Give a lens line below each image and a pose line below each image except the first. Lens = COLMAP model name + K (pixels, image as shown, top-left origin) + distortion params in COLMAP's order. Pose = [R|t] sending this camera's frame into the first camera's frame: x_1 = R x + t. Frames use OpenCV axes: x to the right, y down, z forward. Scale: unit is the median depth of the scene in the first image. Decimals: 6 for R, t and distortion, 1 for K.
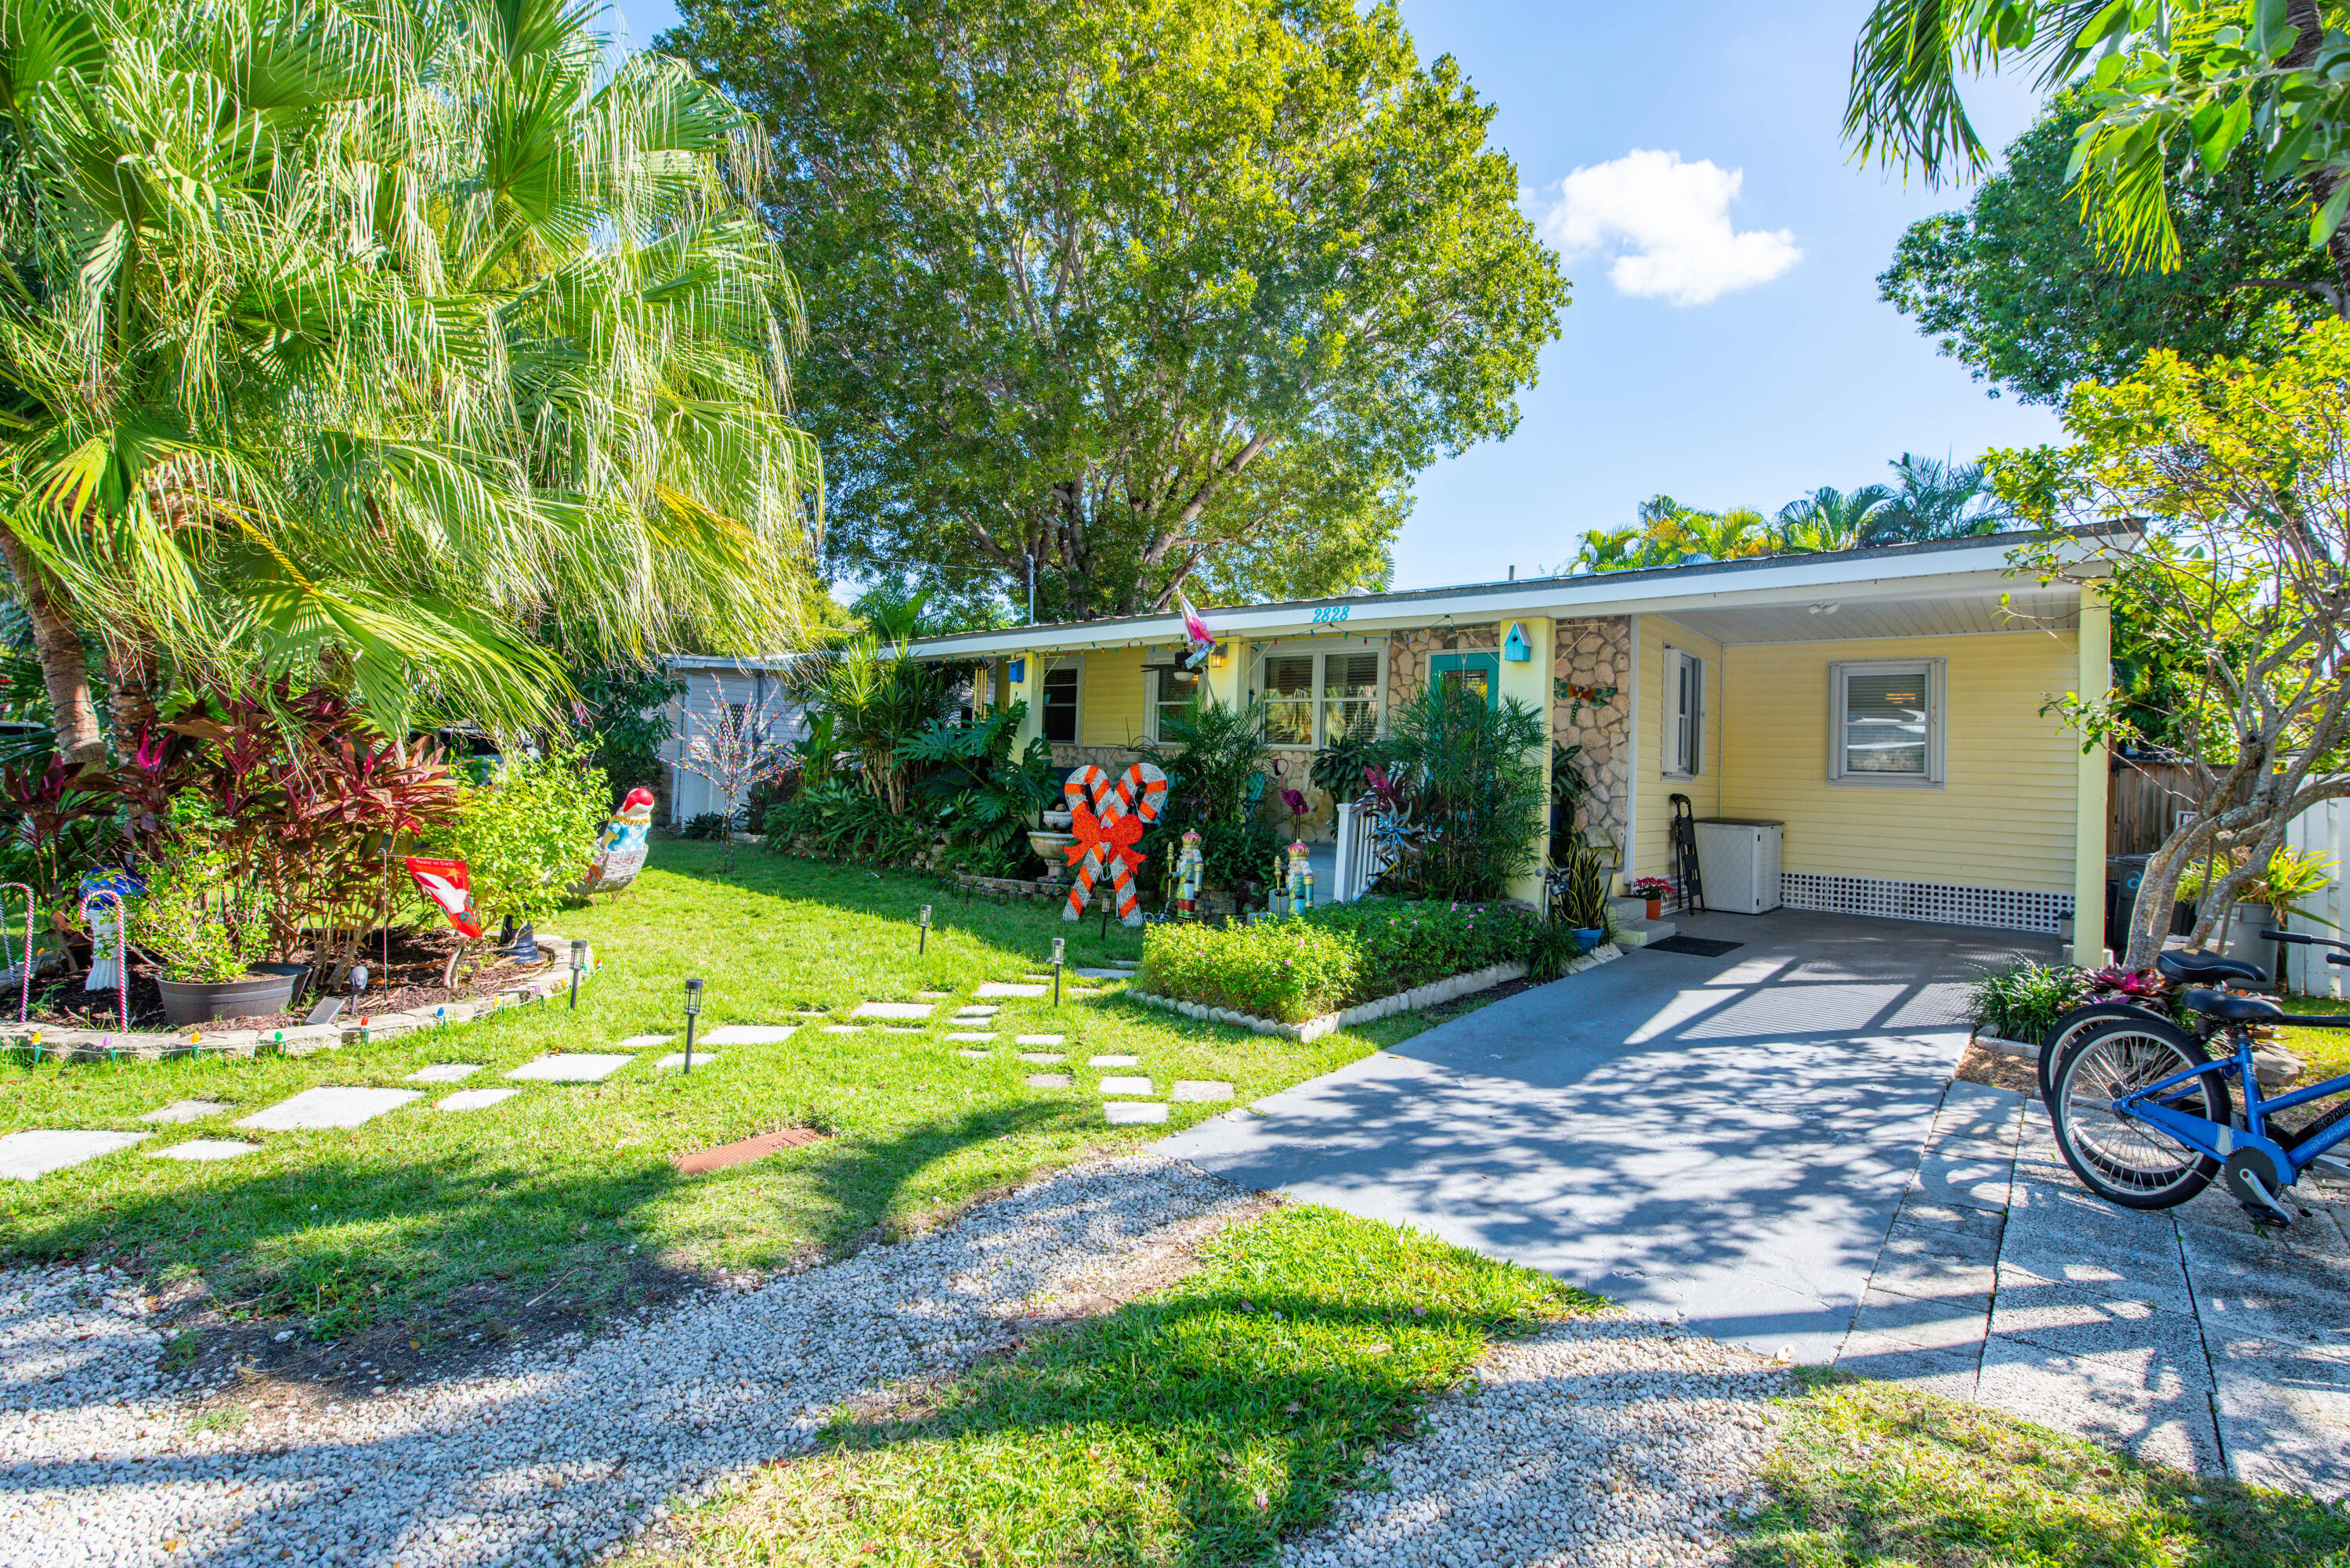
lens RADIAL K [[974.7, 0, 1176.9], [0, 974.7, 768.7], [0, 0, 1]] dist [-0.012987, -0.002513]
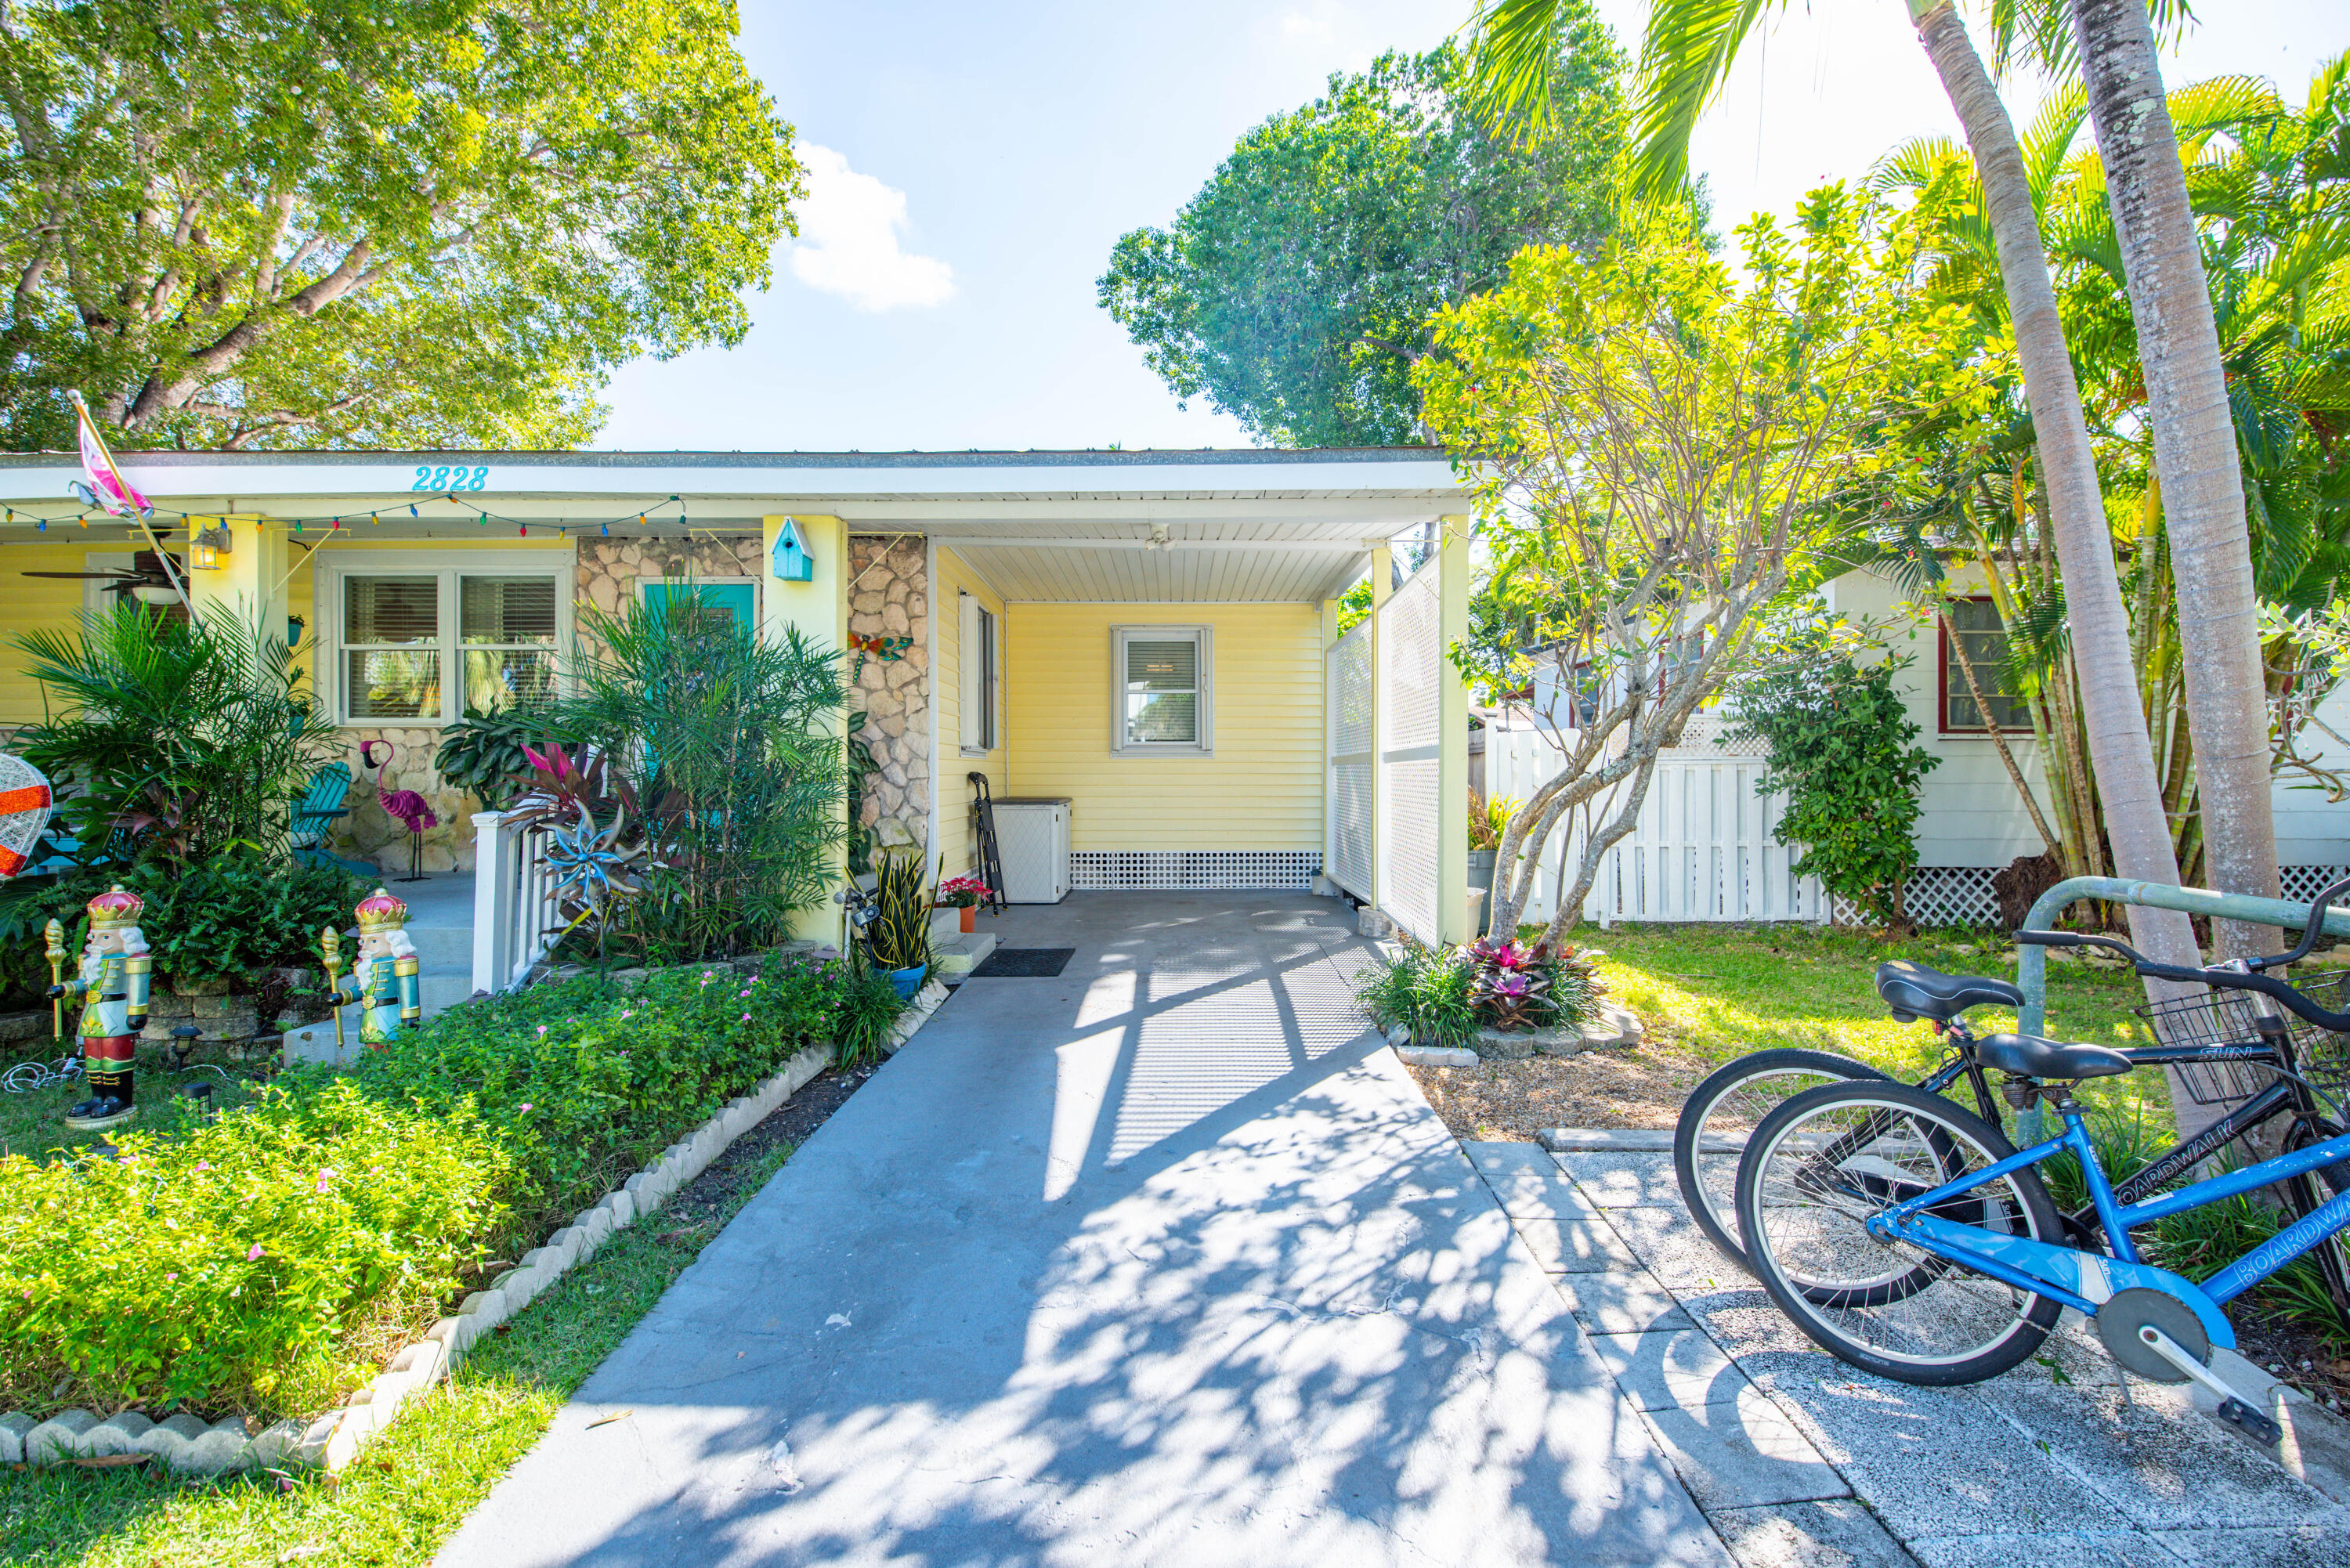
lens RADIAL K [[974.7, 0, 1184.9], [0, 974.7, 767.9], [0, 0, 1]] dist [-0.012987, -0.002513]
pose [[0.720857, -0.036641, 0.692115, 0.069124], [0.025578, 0.999328, 0.026265, 0.004952], [-0.692612, -0.001230, 0.721309, 0.287597]]
